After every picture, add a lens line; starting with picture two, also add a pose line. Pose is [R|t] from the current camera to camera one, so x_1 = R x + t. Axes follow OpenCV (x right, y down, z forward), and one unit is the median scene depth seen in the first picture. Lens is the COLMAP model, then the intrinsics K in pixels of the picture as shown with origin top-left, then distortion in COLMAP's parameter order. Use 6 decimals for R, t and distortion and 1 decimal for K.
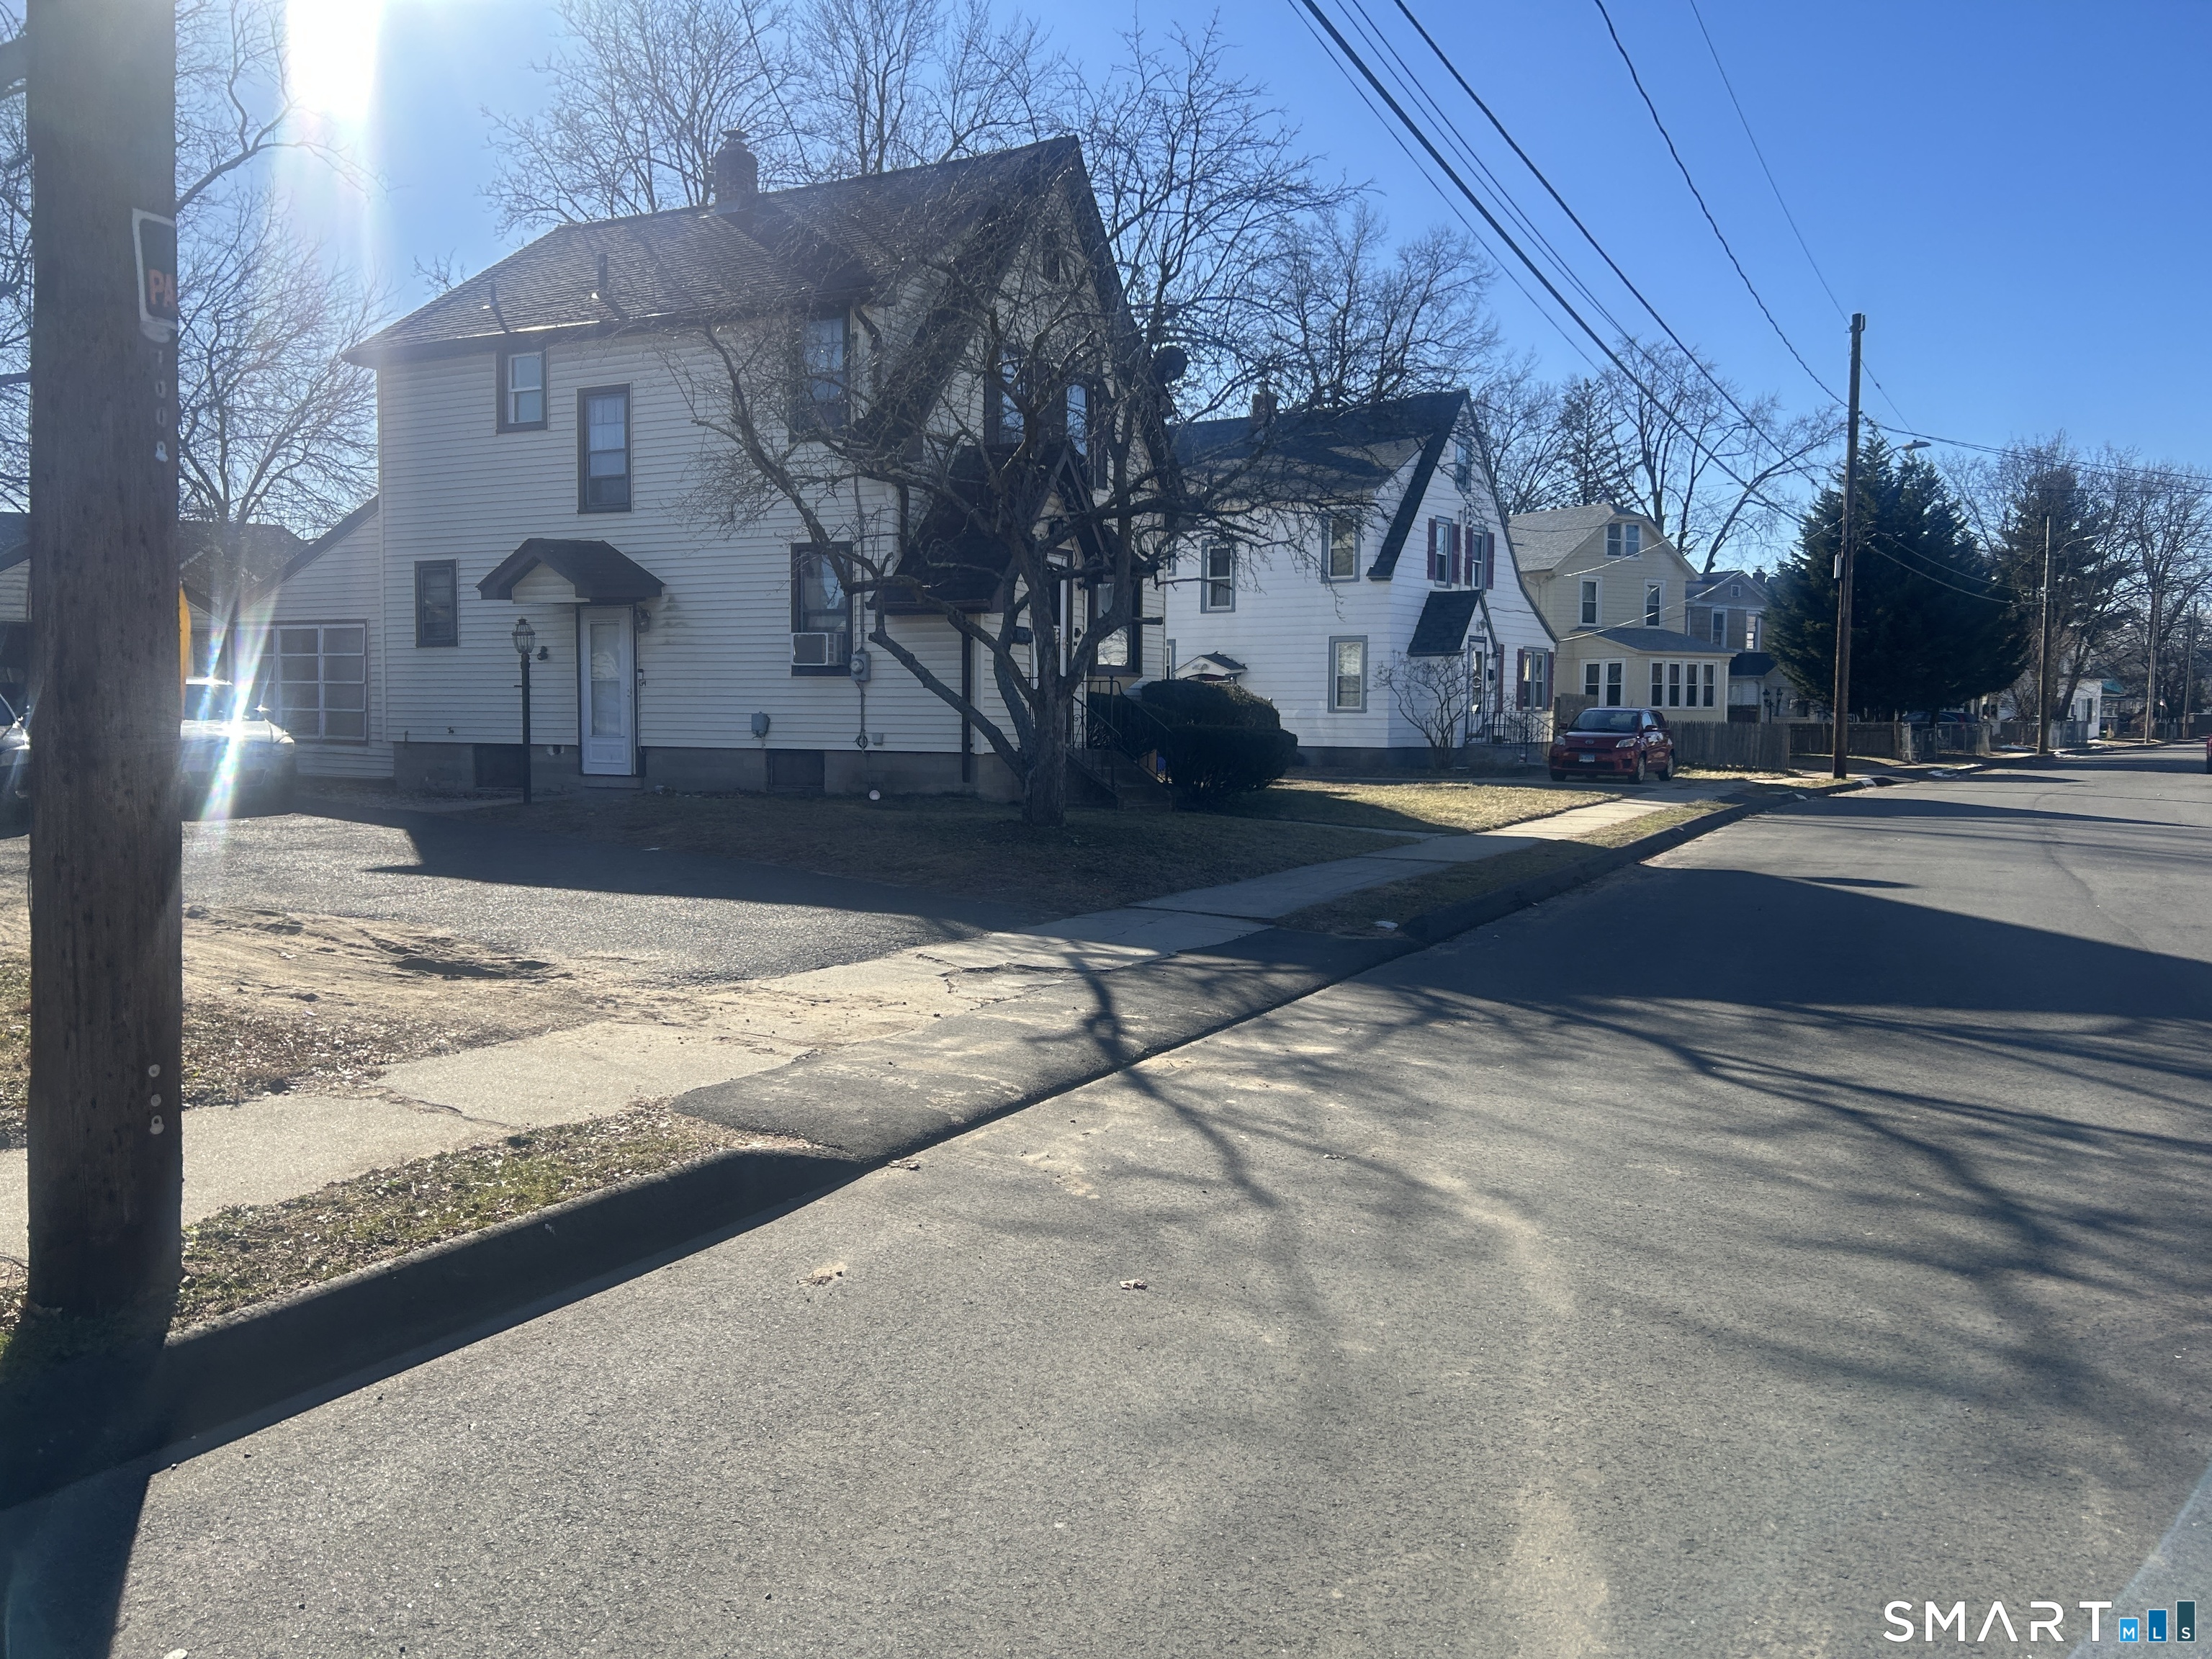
lens RADIAL K [[1692.2, 0, 1041.9], [0, 1692.2, 825.4], [0, 0, 1]] dist [0.068475, -0.003217]
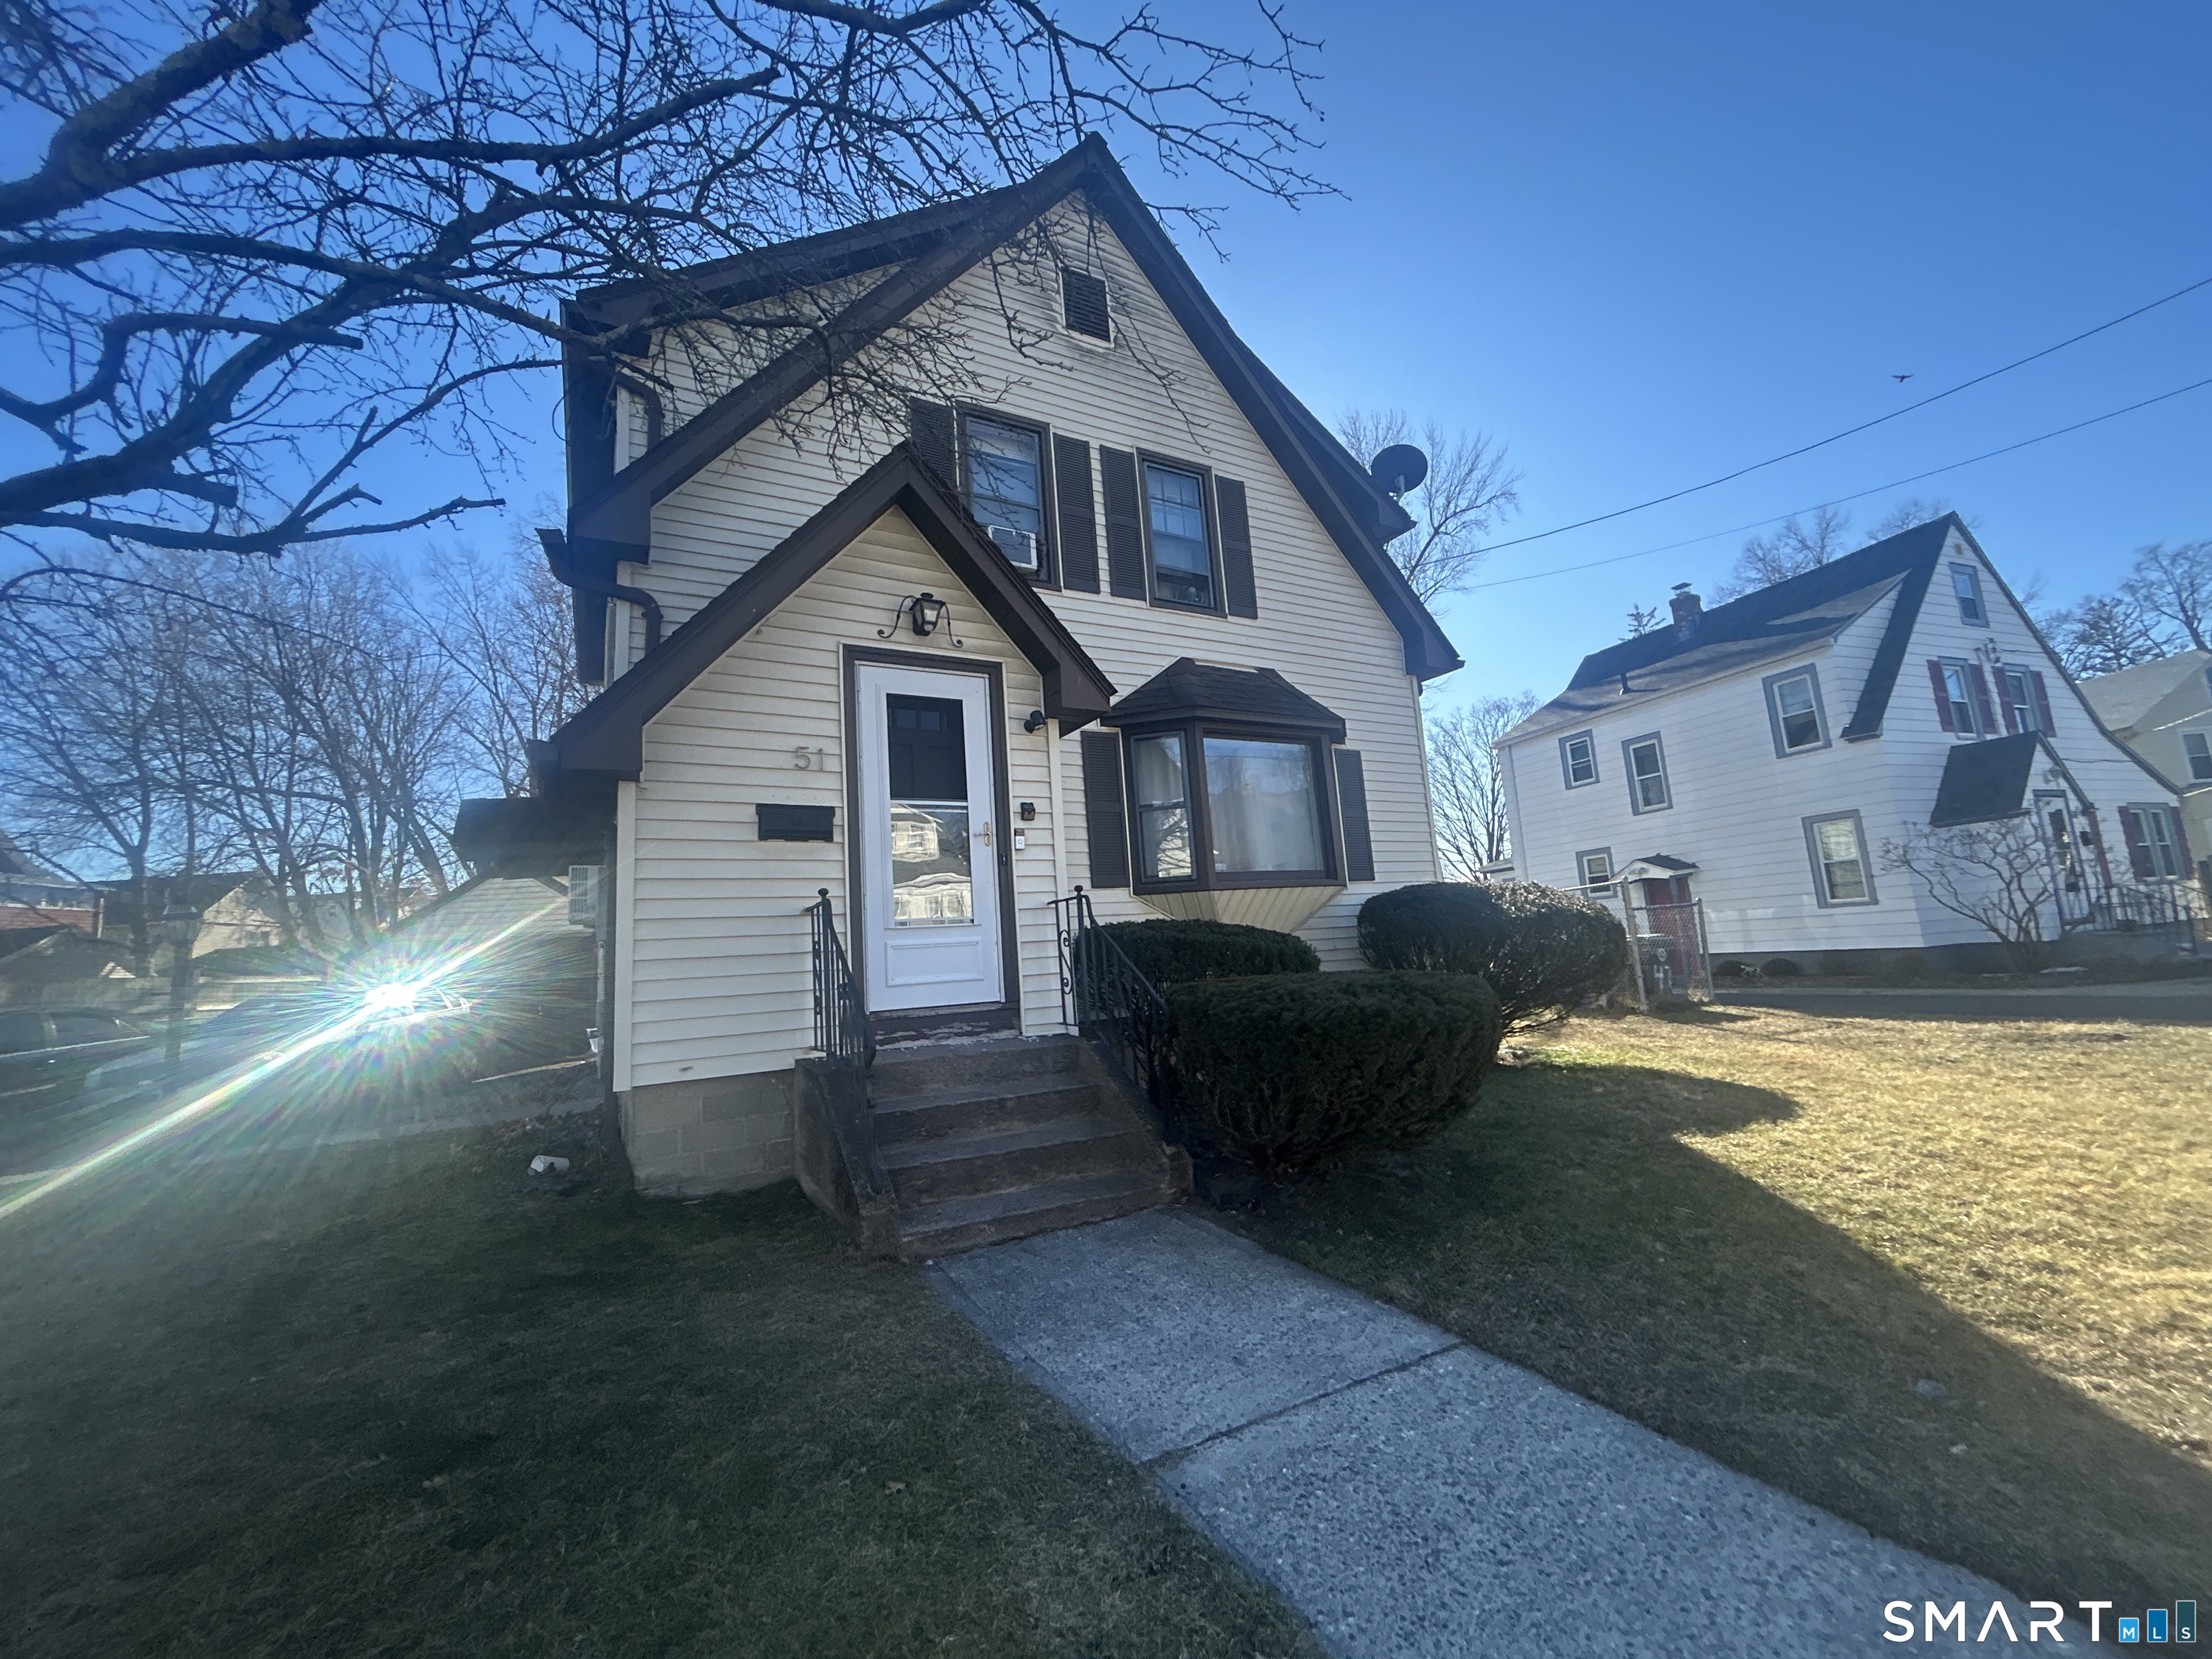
lens RADIAL K [[891.8, 0, 1093.3], [0, 891.8, 830.2], [0, 0, 1]] dist [-0.001791, 0.001047]
pose [[0.841532, -0.140373, -0.521651, 0.104472], [0.038095, 0.978666, -0.201897, -0.030146], [0.538863, 0.150031, 0.828926, 0.452469]]
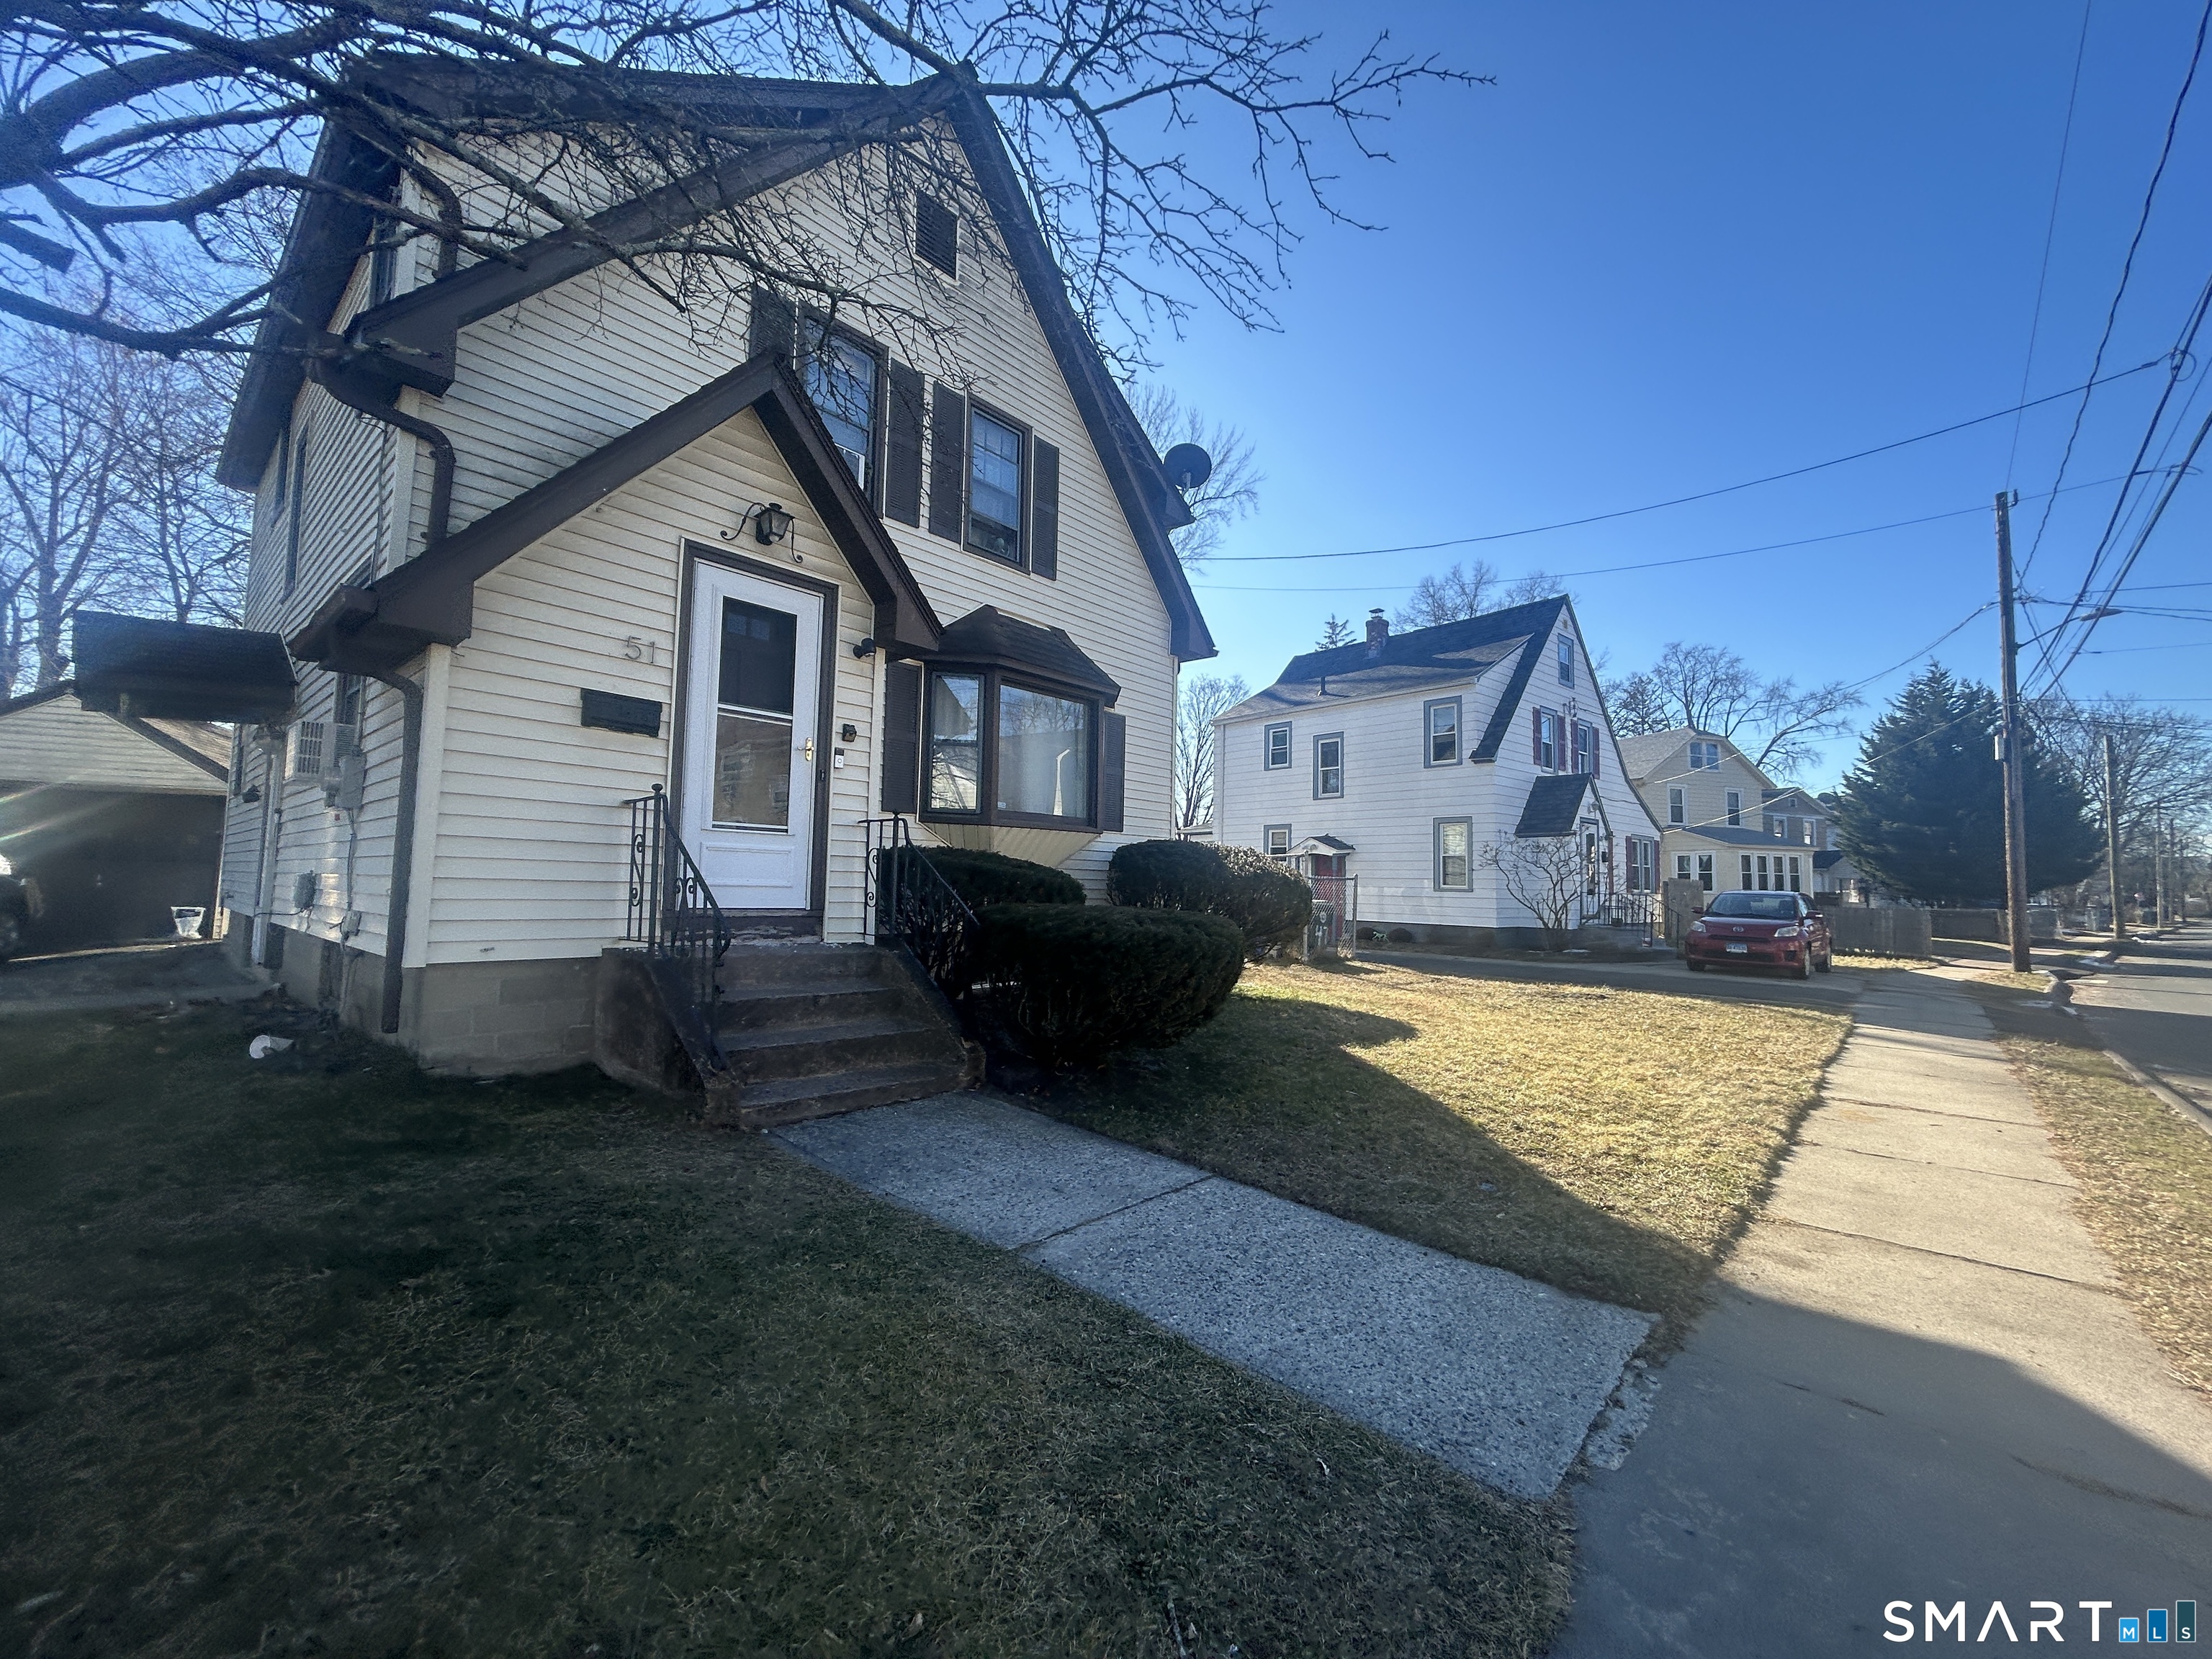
lens RADIAL K [[891.6, 0, 1093.3], [0, 891.6, 834.9], [0, 0, 1]] dist [0.000045, 0.000831]
pose [[0.972036, 0.000574, -0.234831, 0.095950], [-0.030305, 0.991942, -0.123015, -0.027837], [0.232868, 0.126692, 0.964221, 0.429313]]
